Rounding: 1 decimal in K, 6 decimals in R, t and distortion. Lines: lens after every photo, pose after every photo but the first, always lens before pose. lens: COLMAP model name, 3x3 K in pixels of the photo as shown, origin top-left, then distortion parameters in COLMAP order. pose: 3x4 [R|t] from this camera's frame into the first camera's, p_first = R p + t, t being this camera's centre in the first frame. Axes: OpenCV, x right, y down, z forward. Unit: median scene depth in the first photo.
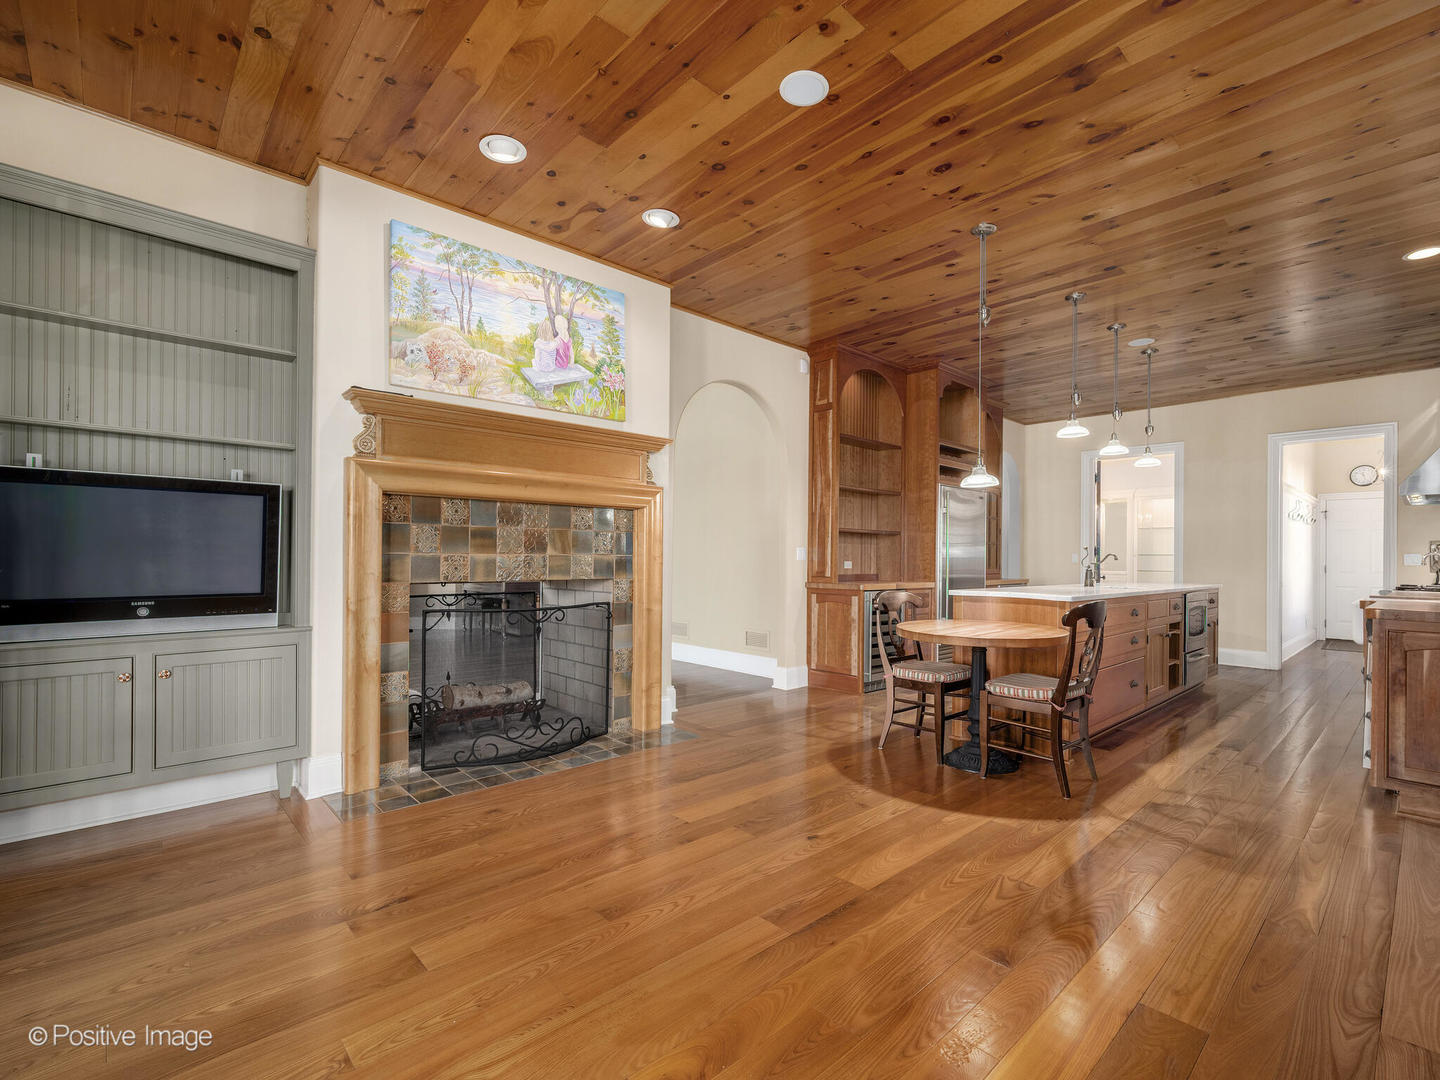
lens RADIAL K [[676.7, 0, 727.2], [0, 676.7, 554.2], [0, 0, 1]] dist [-0.002829, -0.000507]
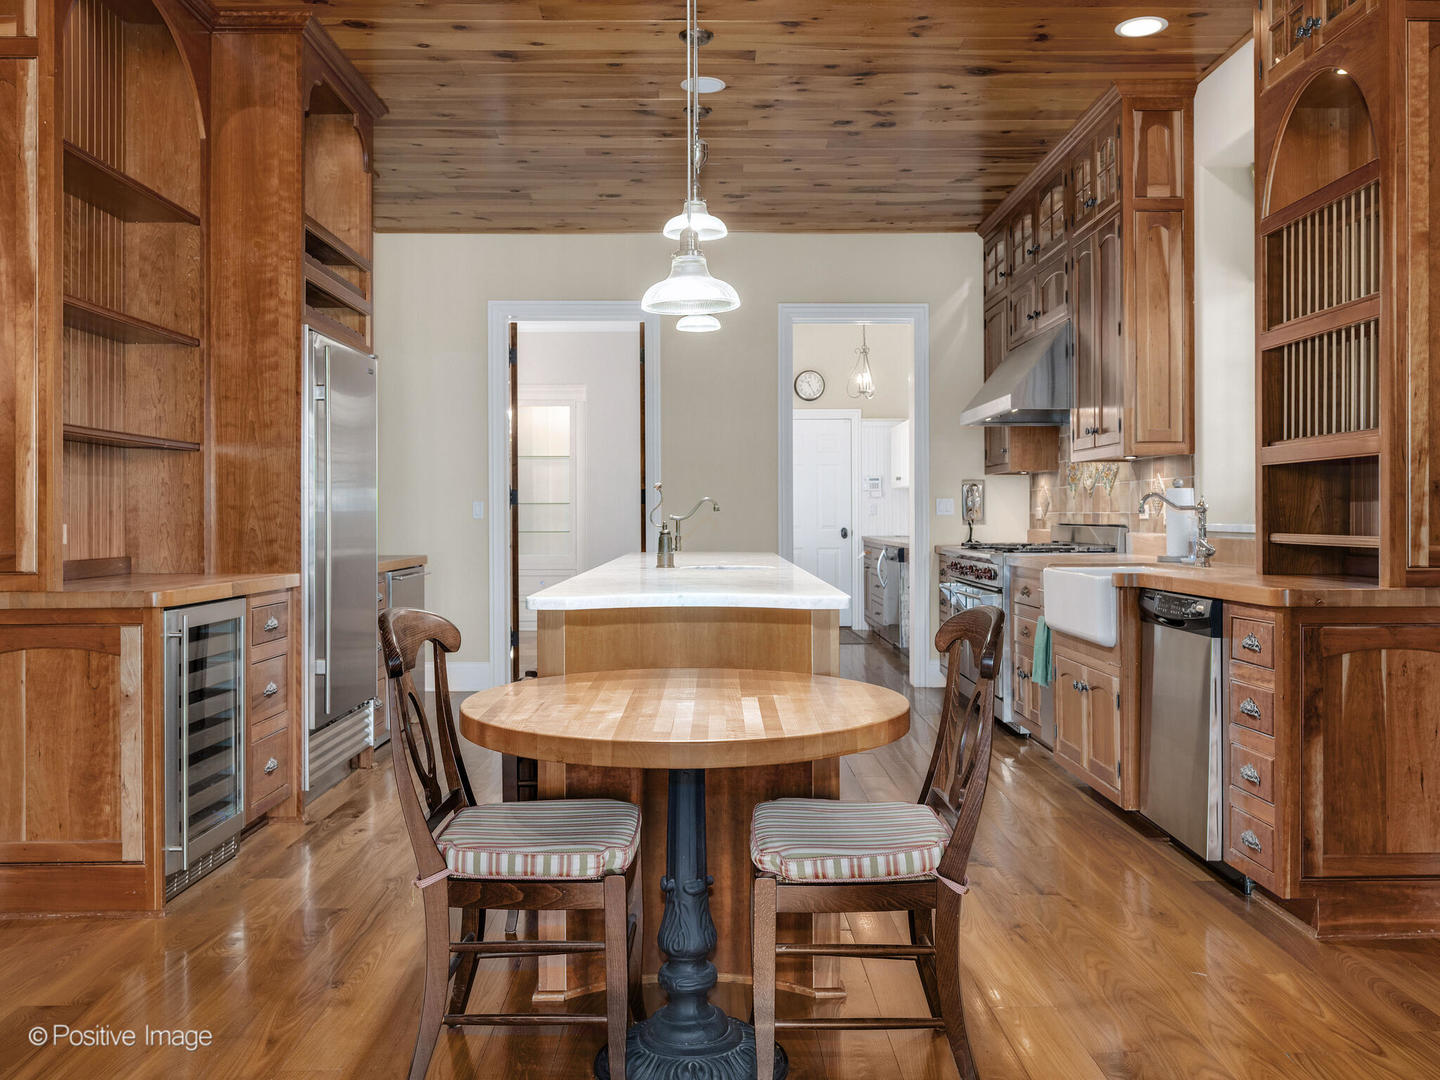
lens RADIAL K [[1238.5, 0, 753.7], [0, 1238.5, 513.8], [0, 0, 1]] dist [-0.001047, 0.003909]
pose [[0.658205, -0.012008, 0.752743, -0.069481], [0.007077, 0.999927, 0.009763, 0.001836], [-0.752806, -0.001099, 0.658242, 0.346229]]
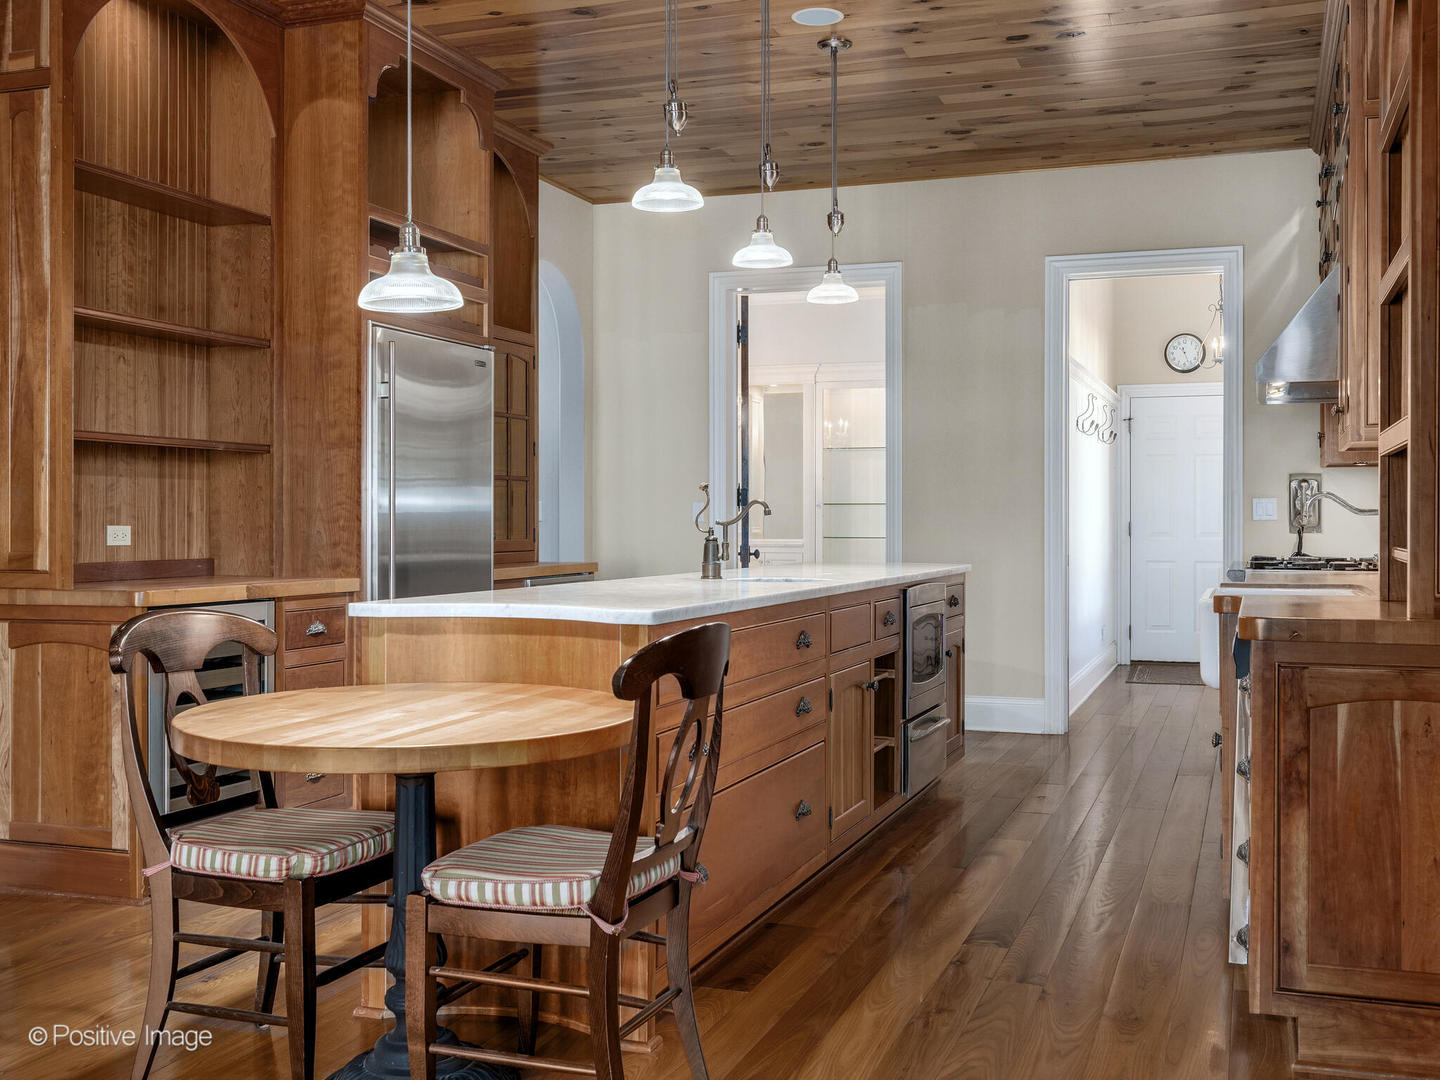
lens RADIAL K [[1541.8, 0, 737.7], [0, 1541.8, 522.1], [0, 0, 1]] dist [-0.003668, 0.001928]
pose [[0.884555, -0.011573, 0.466293, 0.096104], [0.007149, 0.999911, 0.011257, 0.001979], [-0.466382, -0.006624, 0.884559, 0.136828]]
